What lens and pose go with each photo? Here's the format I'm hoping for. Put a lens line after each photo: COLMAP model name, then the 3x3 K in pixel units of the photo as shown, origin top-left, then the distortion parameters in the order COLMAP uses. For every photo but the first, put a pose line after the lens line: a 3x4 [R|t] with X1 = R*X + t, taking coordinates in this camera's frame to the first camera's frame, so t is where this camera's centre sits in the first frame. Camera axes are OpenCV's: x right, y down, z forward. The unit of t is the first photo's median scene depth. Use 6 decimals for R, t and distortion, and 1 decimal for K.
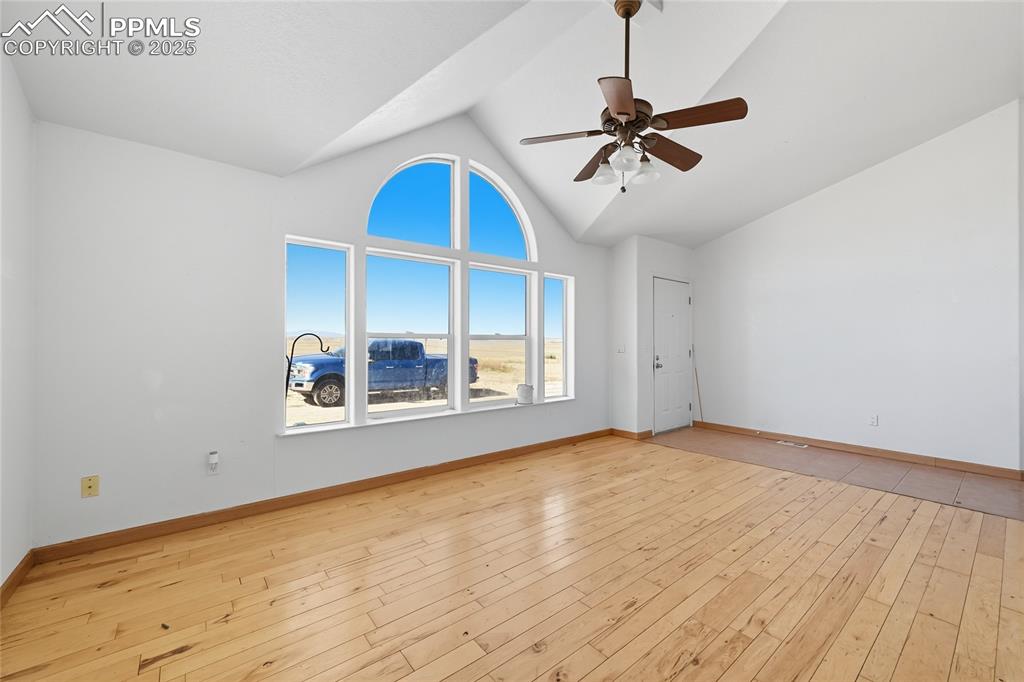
lens RADIAL K [[410.7, 0, 512.7], [0, 410.7, 342.5], [0, 0, 1]] dist [-0.000807, -0.000161]
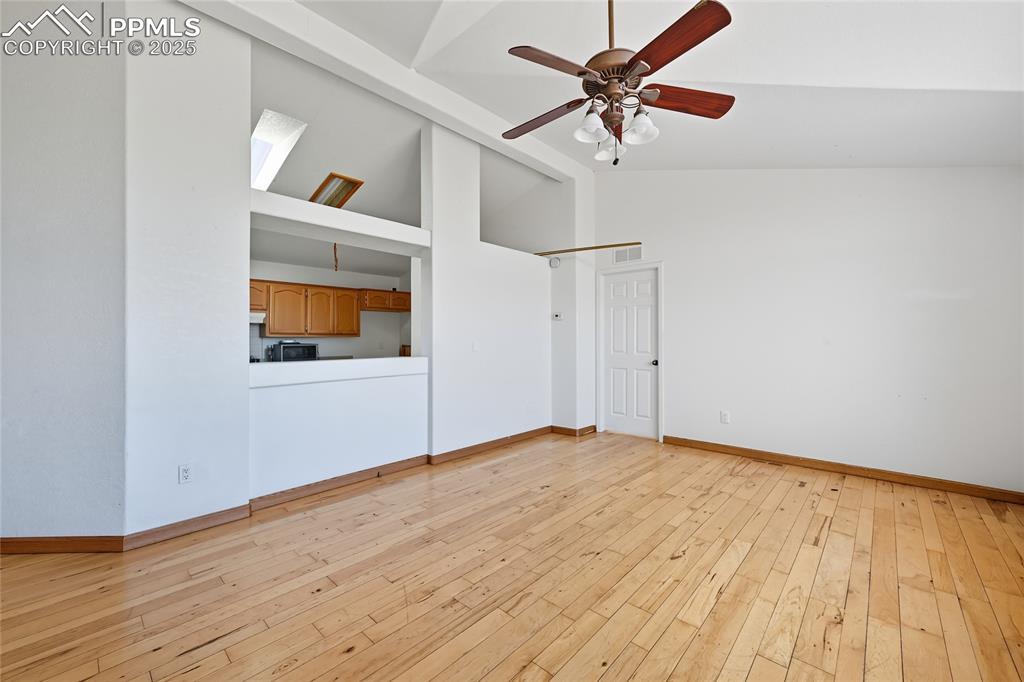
lens RADIAL K [[410.7, 0, 512.4], [0, 410.7, 338.4], [0, 0, 1]] dist [-0.000807, -0.000161]
pose [[-0.988417, 0.002076, -0.151748, 0.706190], [0.002440, 0.999995, -0.002211, -0.000910], [0.151742, -0.002556, -0.988417, 2.073023]]
